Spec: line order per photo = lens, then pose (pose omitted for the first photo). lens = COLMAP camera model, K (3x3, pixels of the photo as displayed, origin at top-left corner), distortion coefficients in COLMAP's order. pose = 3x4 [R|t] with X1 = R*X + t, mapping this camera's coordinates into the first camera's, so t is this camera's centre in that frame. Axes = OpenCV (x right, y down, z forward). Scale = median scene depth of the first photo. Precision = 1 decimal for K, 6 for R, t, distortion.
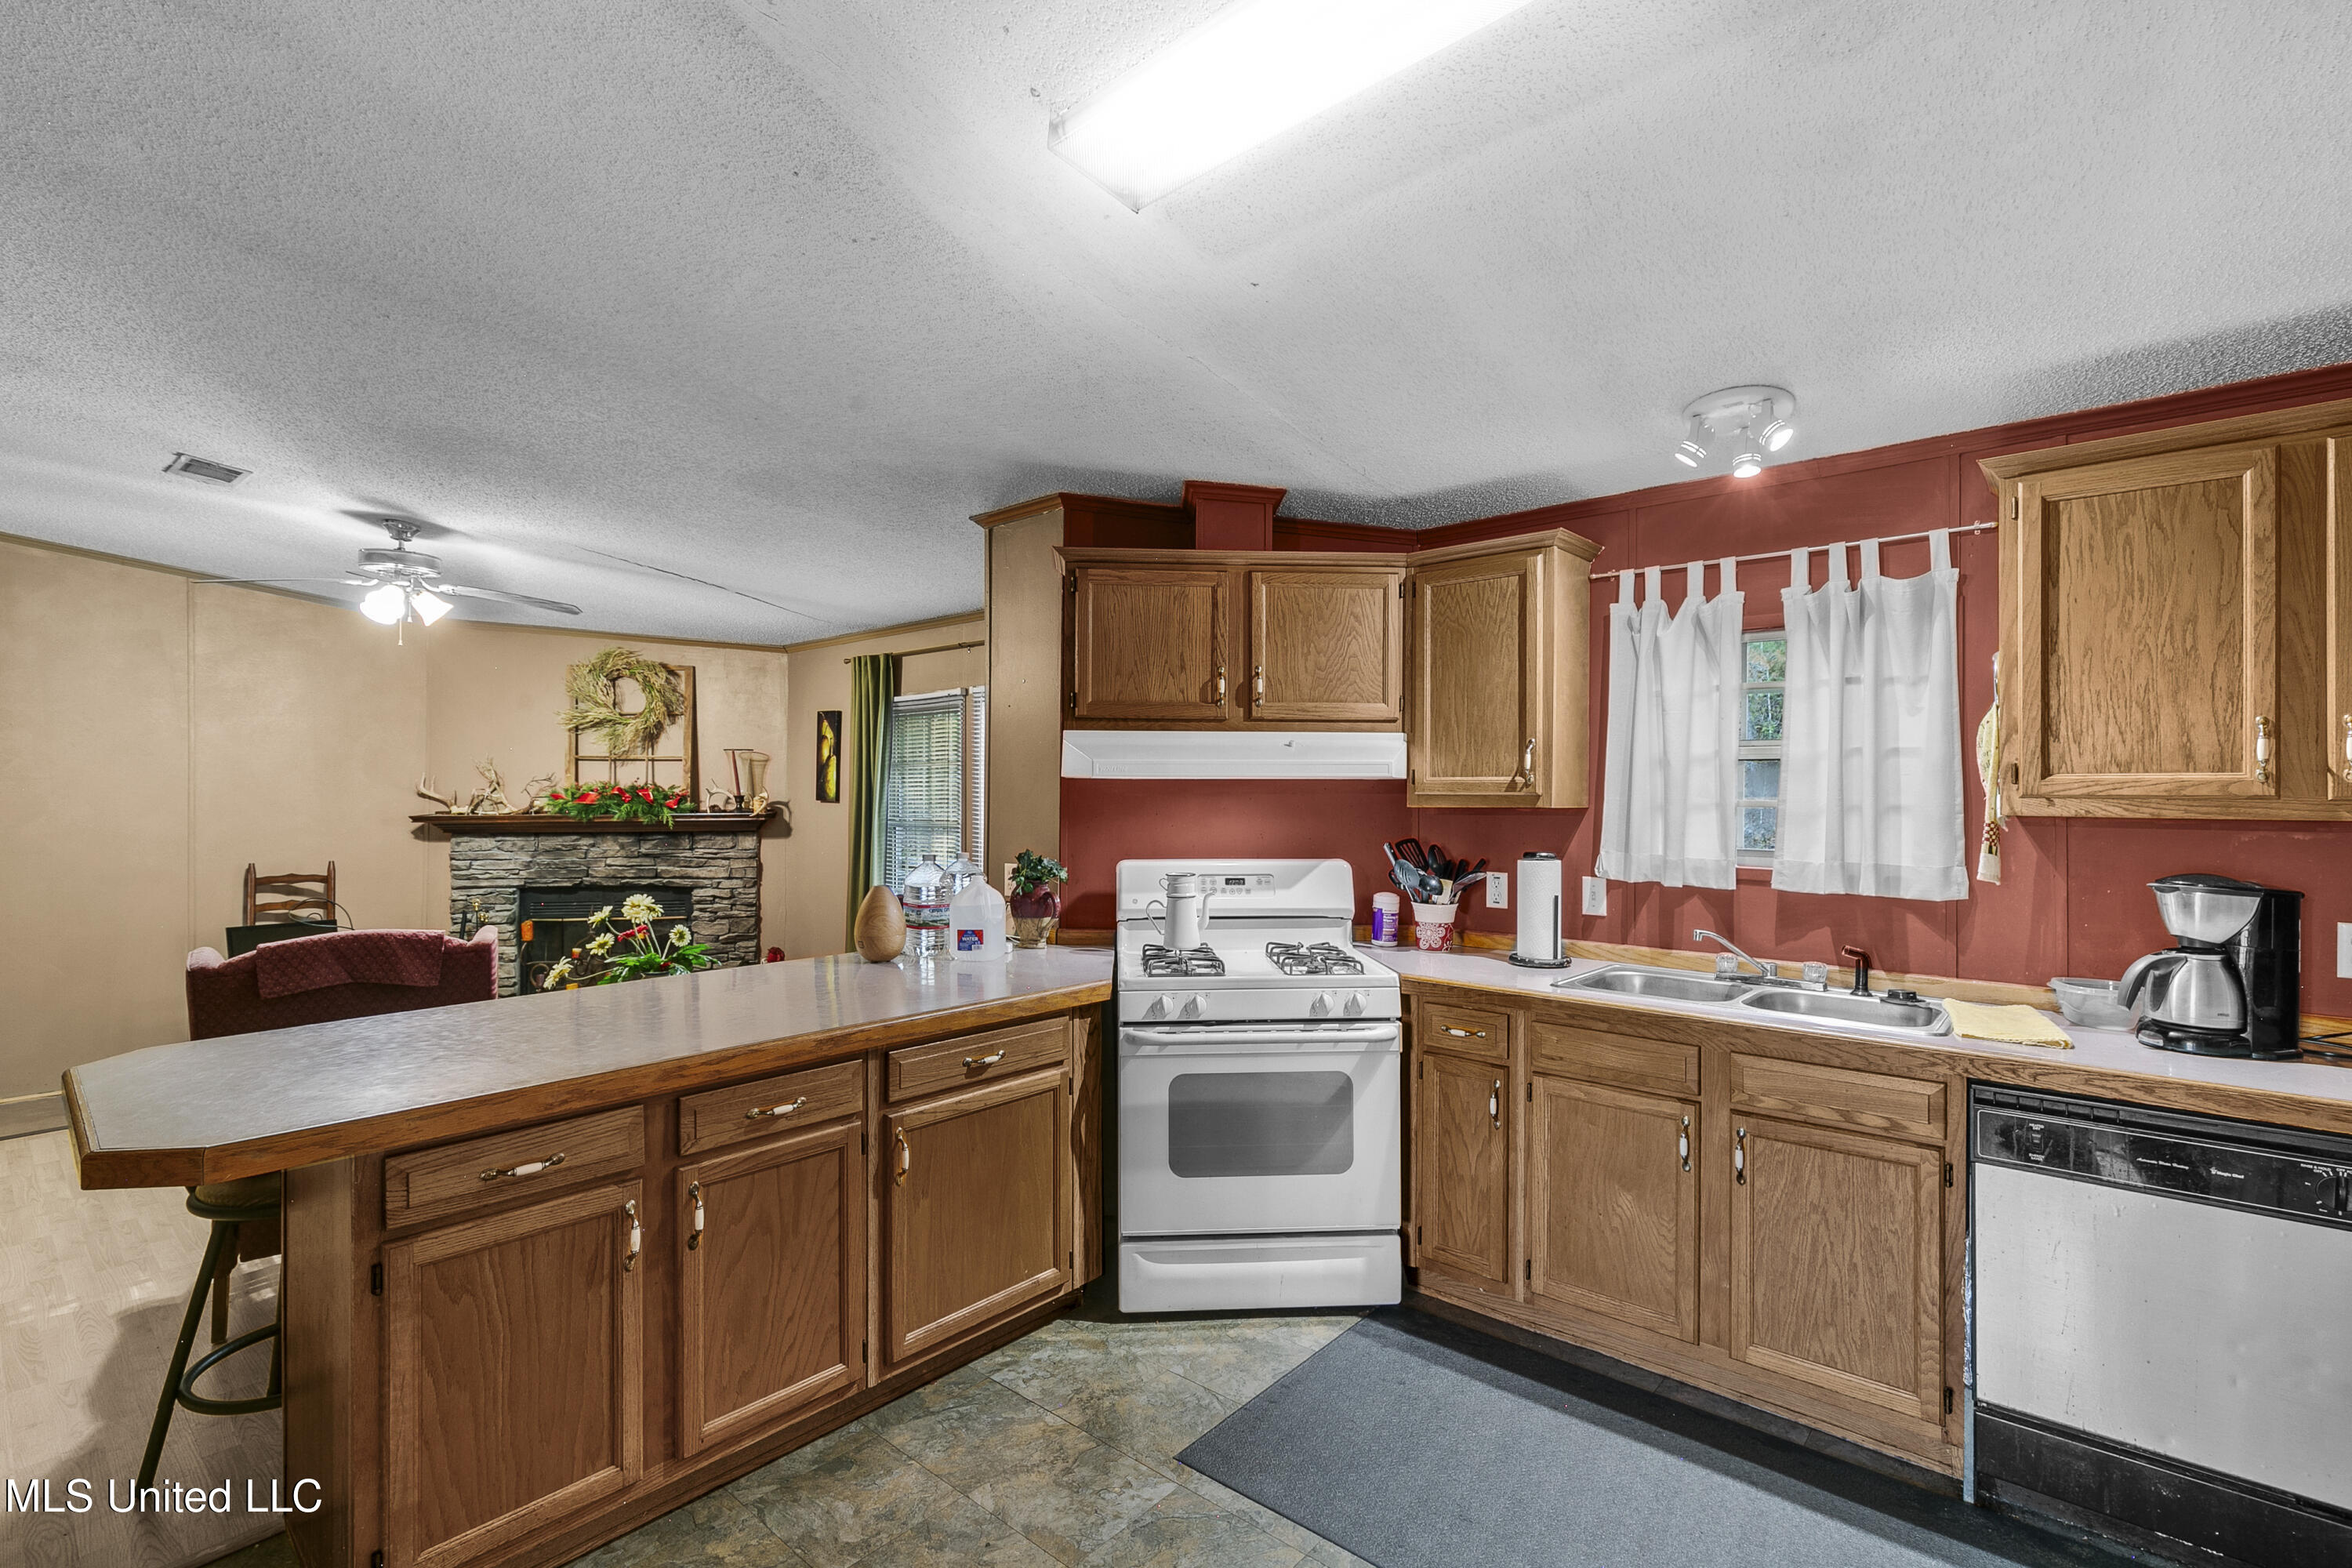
lens RADIAL K [[1072.9, 0, 1181.1], [0, 1072.9, 792.9], [0, 0, 1]] dist [0.010730, -0.002515]
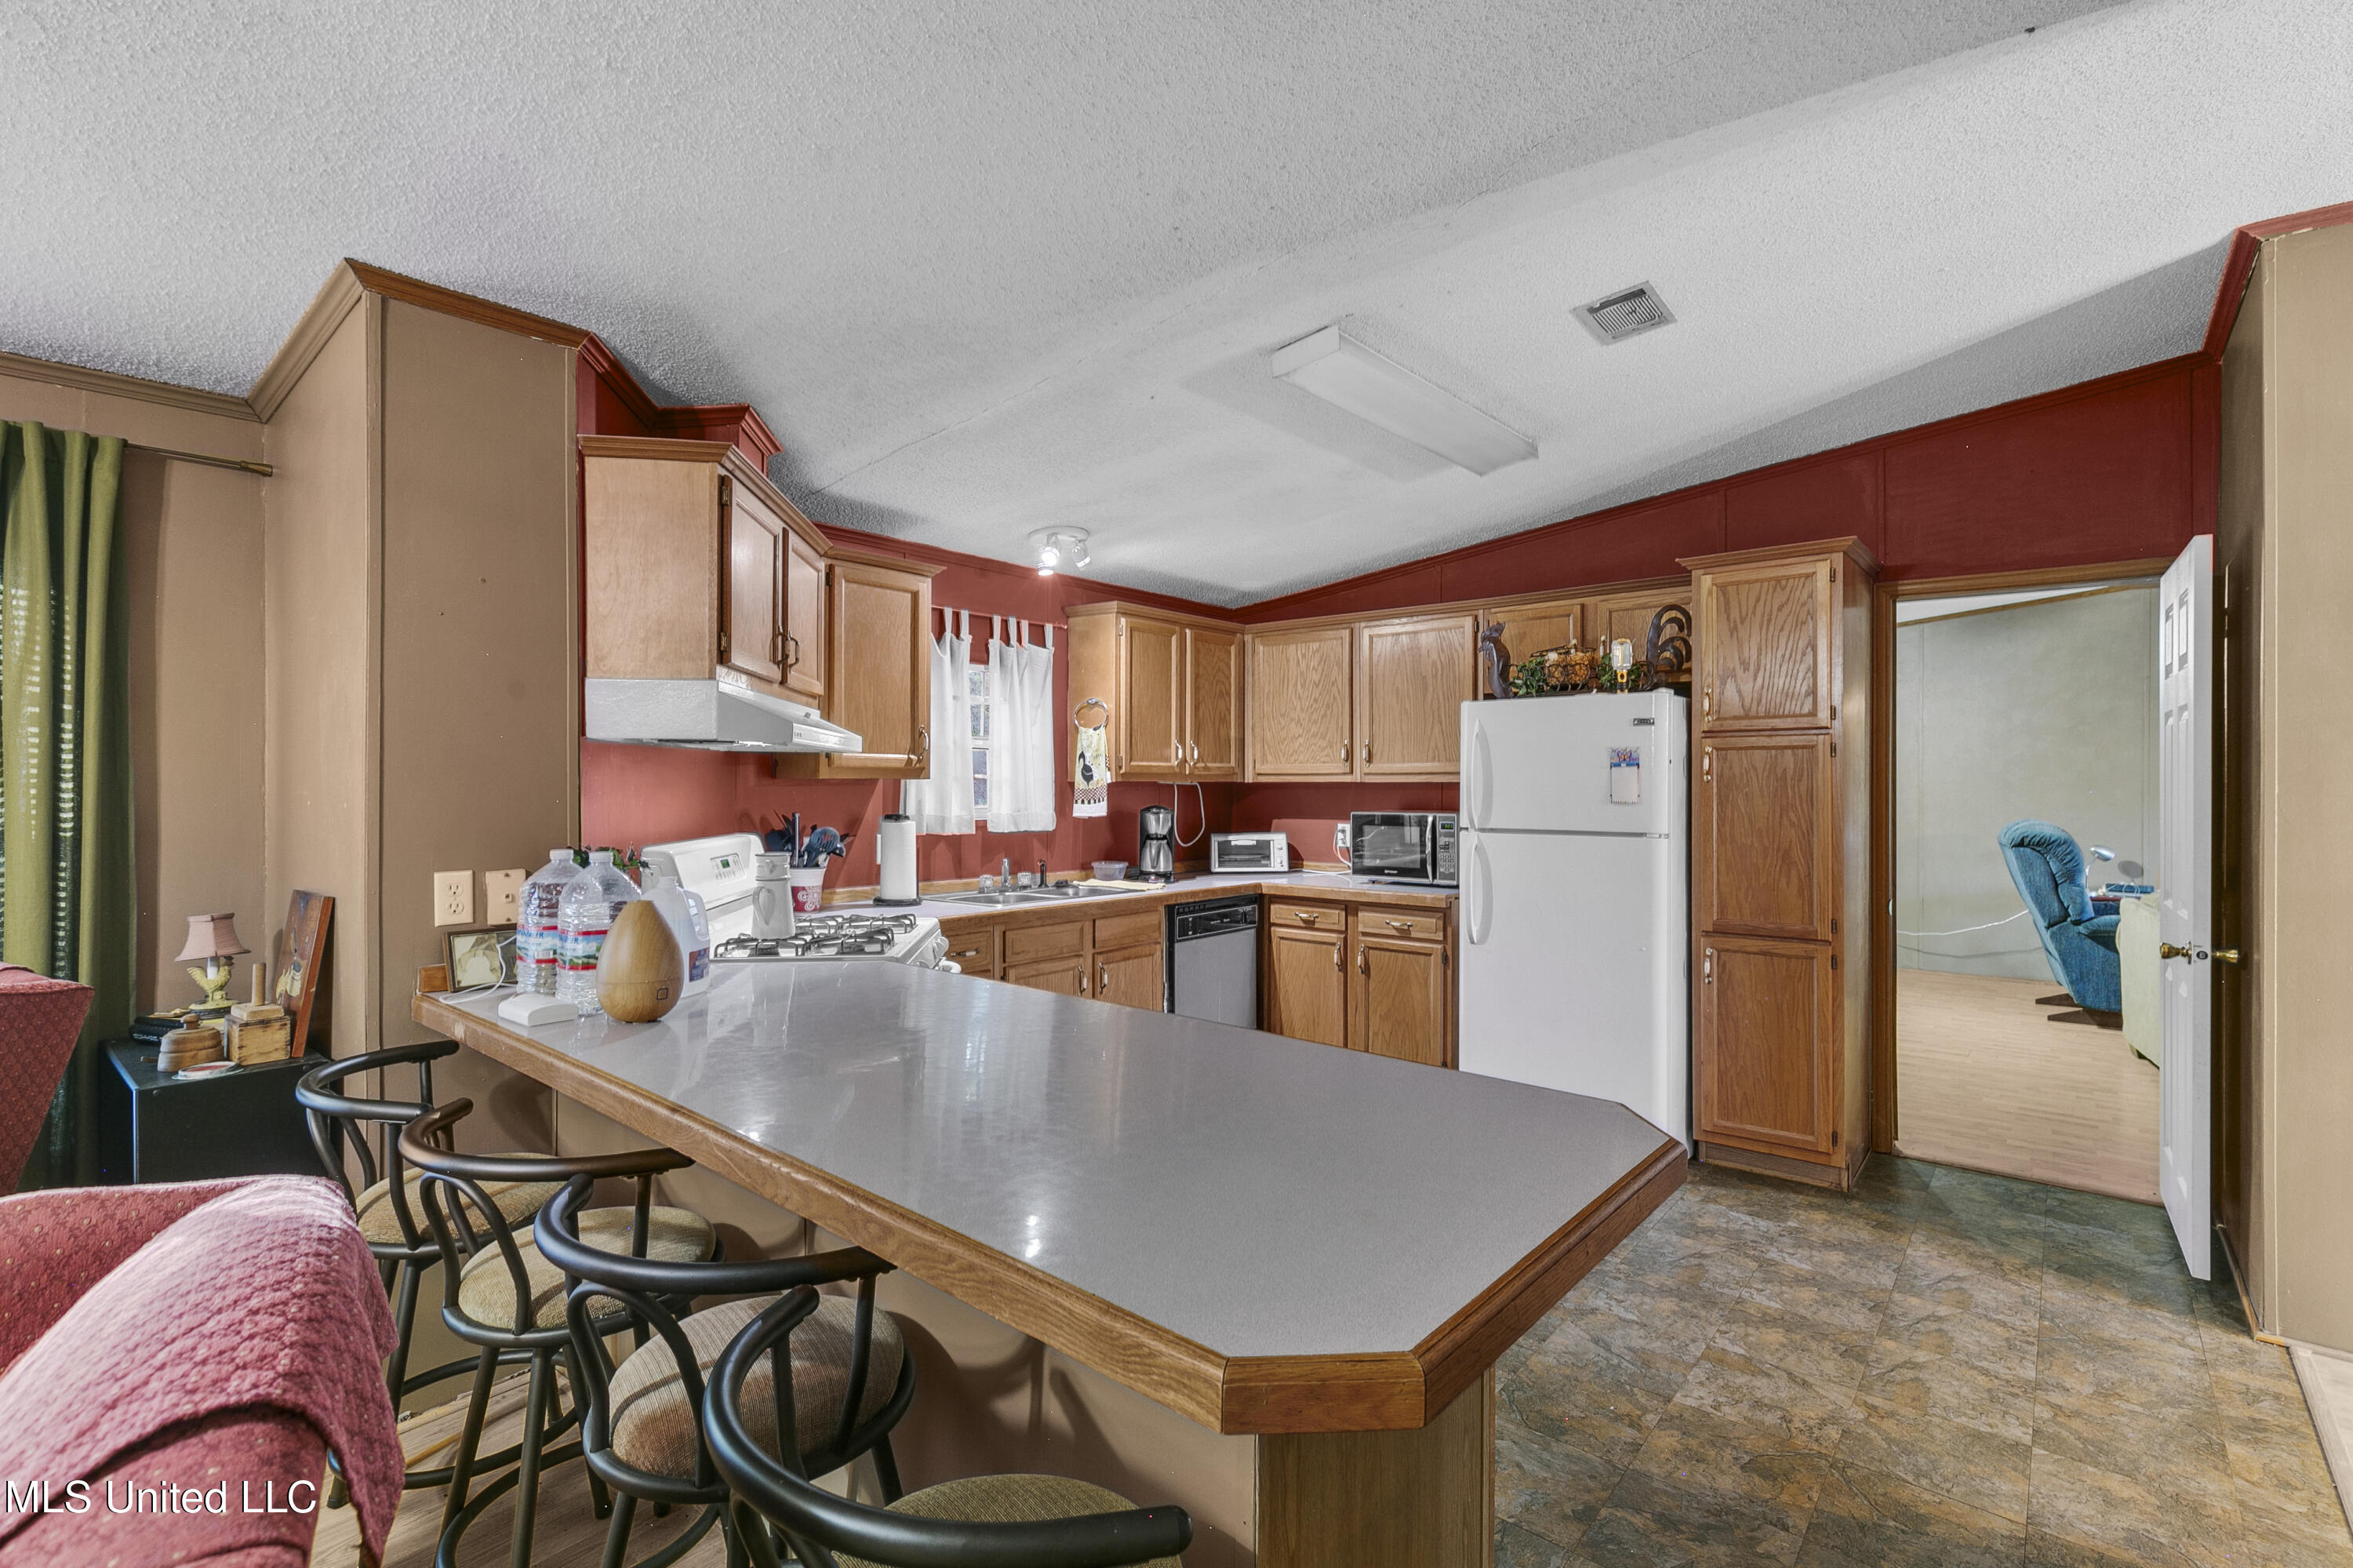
lens RADIAL K [[1073.4, 0, 1175.7], [0, 1073.4, 782.1], [0, 0, 1]] dist [0.010730, -0.002515]
pose [[-0.026728, -0.000719, 0.999642, -0.878726], [-0.003346, 0.999994, 0.000630, 0.014741], [-0.999637, -0.003328, -0.026730, 0.671655]]
